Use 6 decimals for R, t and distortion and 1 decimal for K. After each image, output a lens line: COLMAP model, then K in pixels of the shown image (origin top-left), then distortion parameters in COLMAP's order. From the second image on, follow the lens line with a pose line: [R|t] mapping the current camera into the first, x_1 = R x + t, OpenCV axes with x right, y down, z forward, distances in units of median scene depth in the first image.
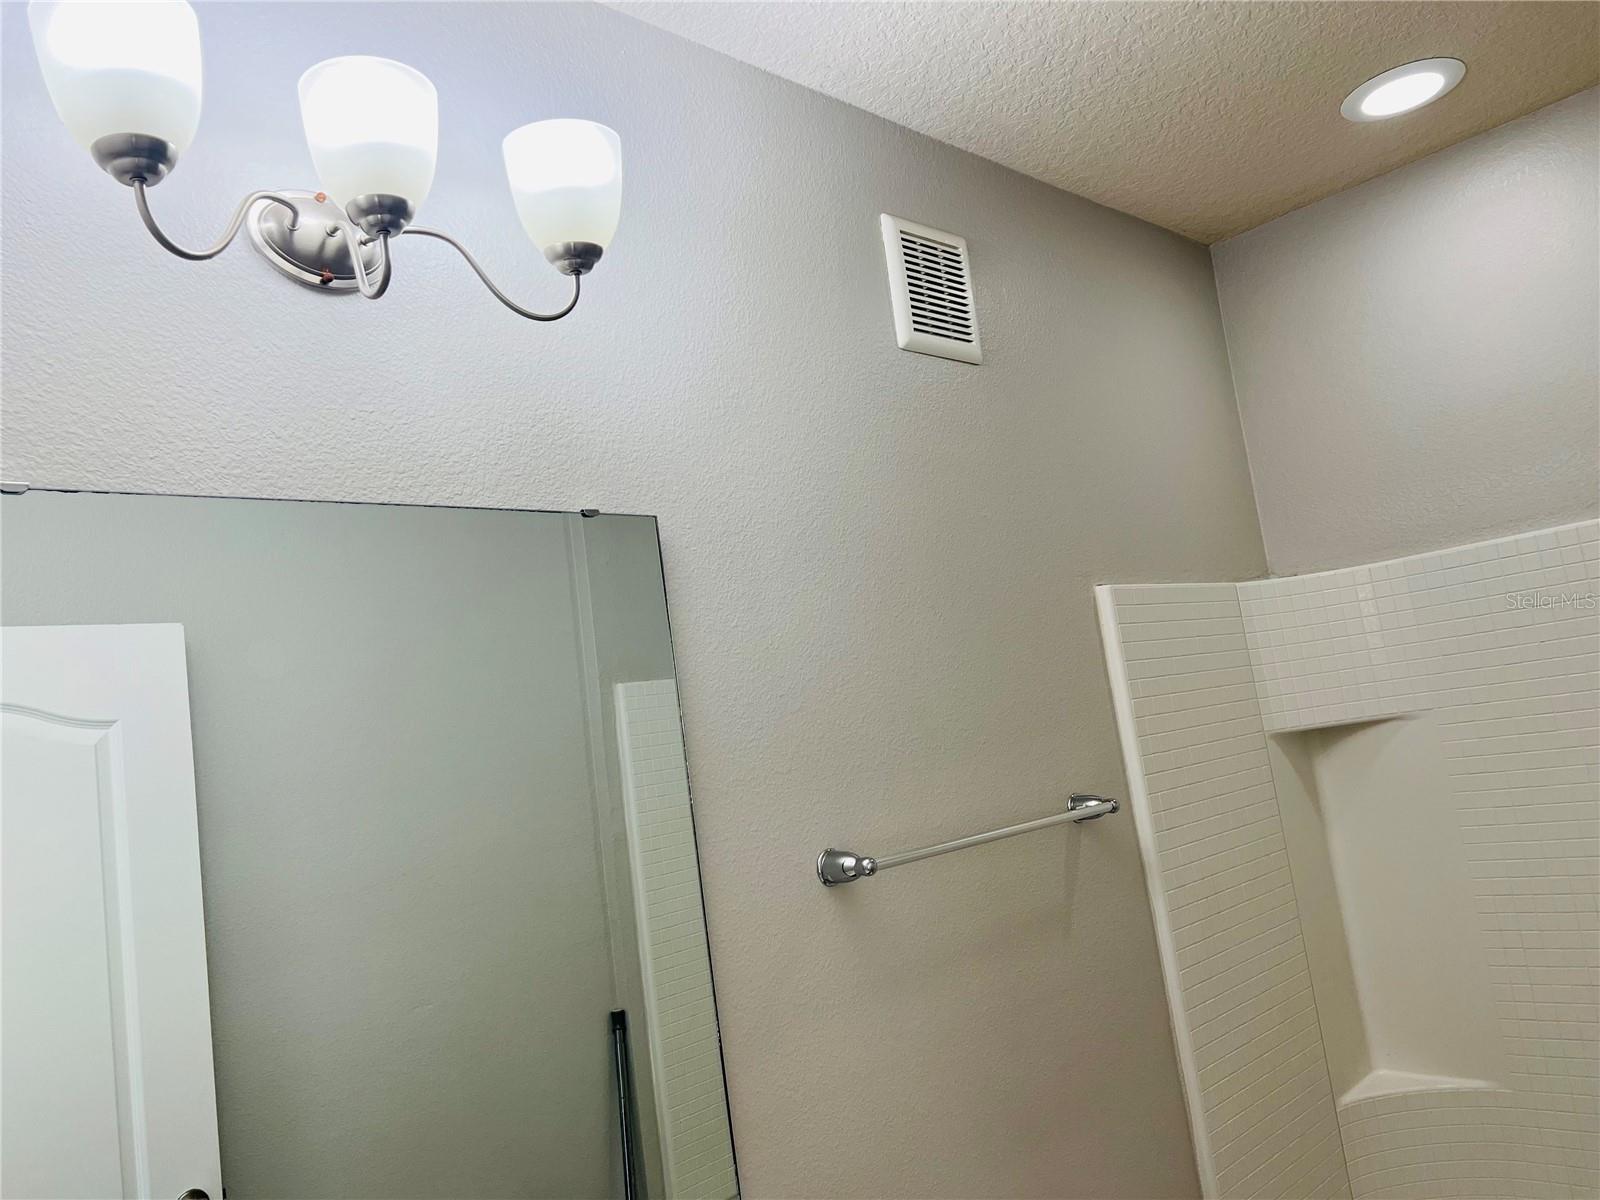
lens RADIAL K [[1209.9, 0, 801.4], [0, 1209.9, 585.9], [0, 0, 1]] dist [0.054974, -0.060170]
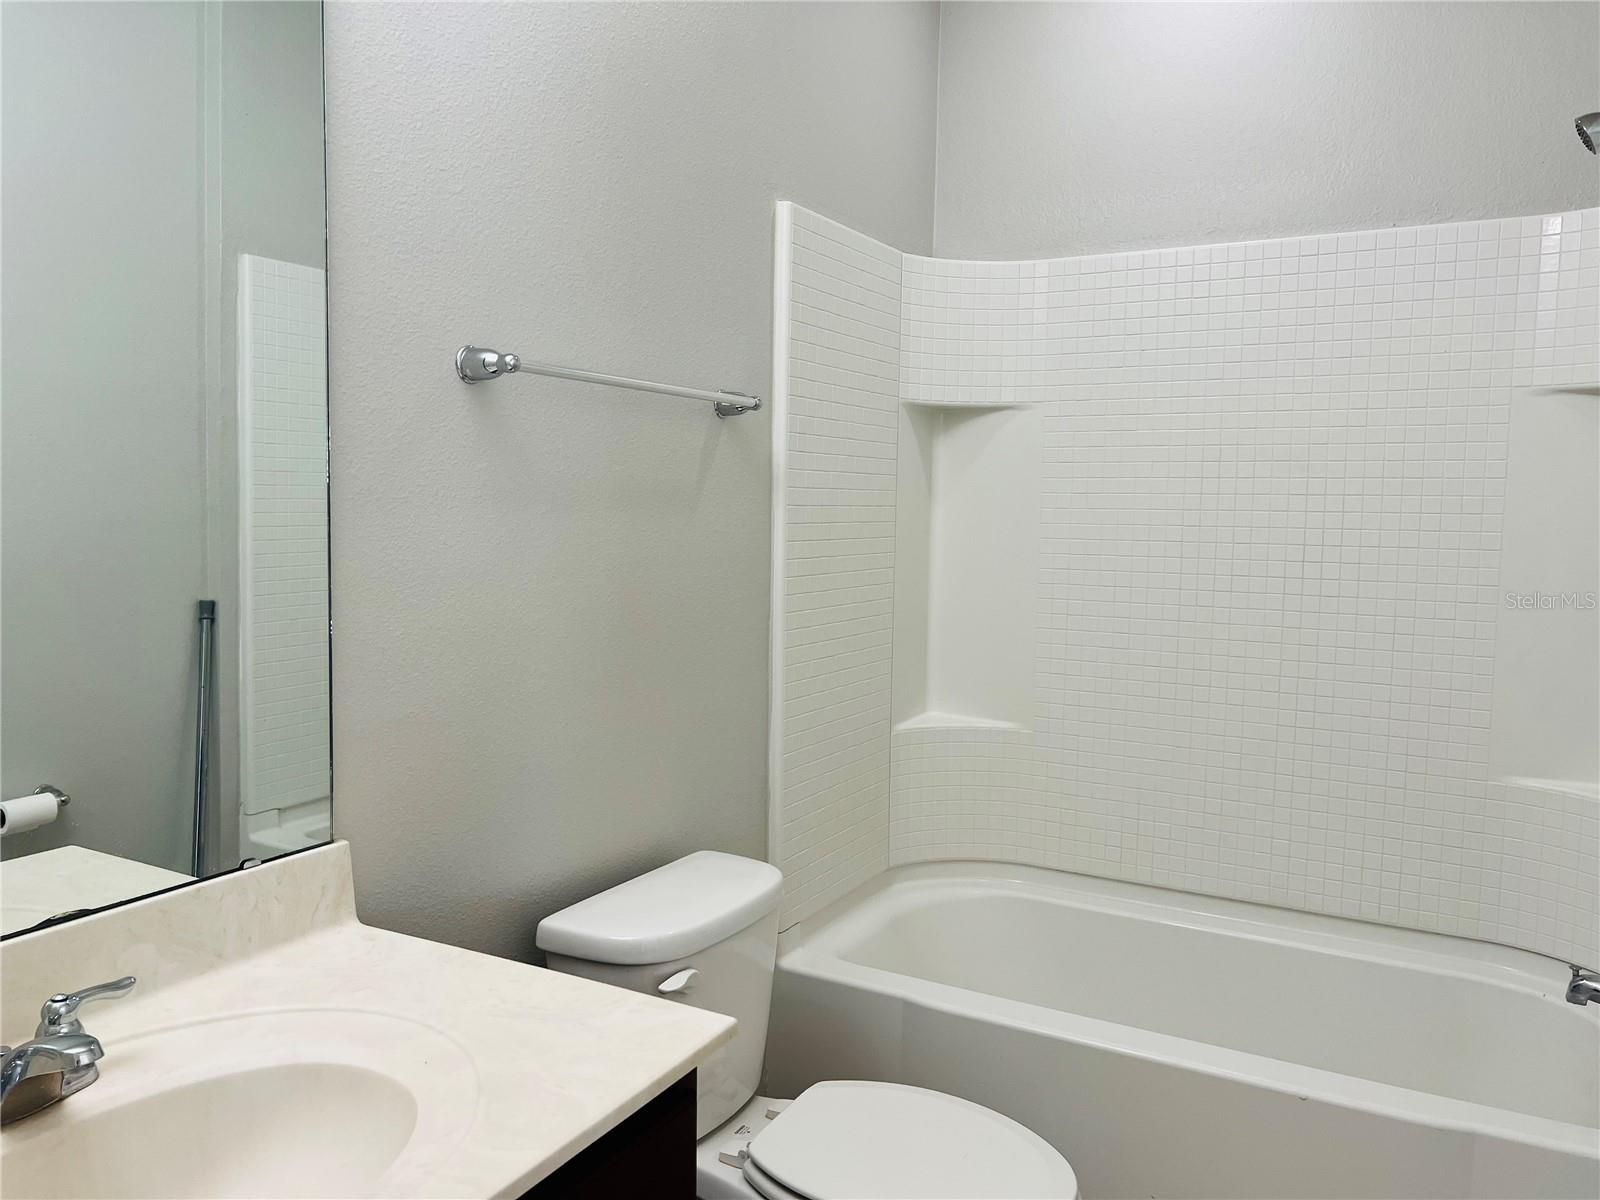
lens RADIAL K [[1209.9, 0, 801.4], [0, 1209.9, 585.9], [0, 0, 1]] dist [0.054974, -0.060170]
pose [[0.946975, 0.133051, 0.292466, 0.008534], [-0.184509, 0.970376, 0.155968, 0.127781], [-0.263050, -0.201660, 0.943471, -0.015380]]
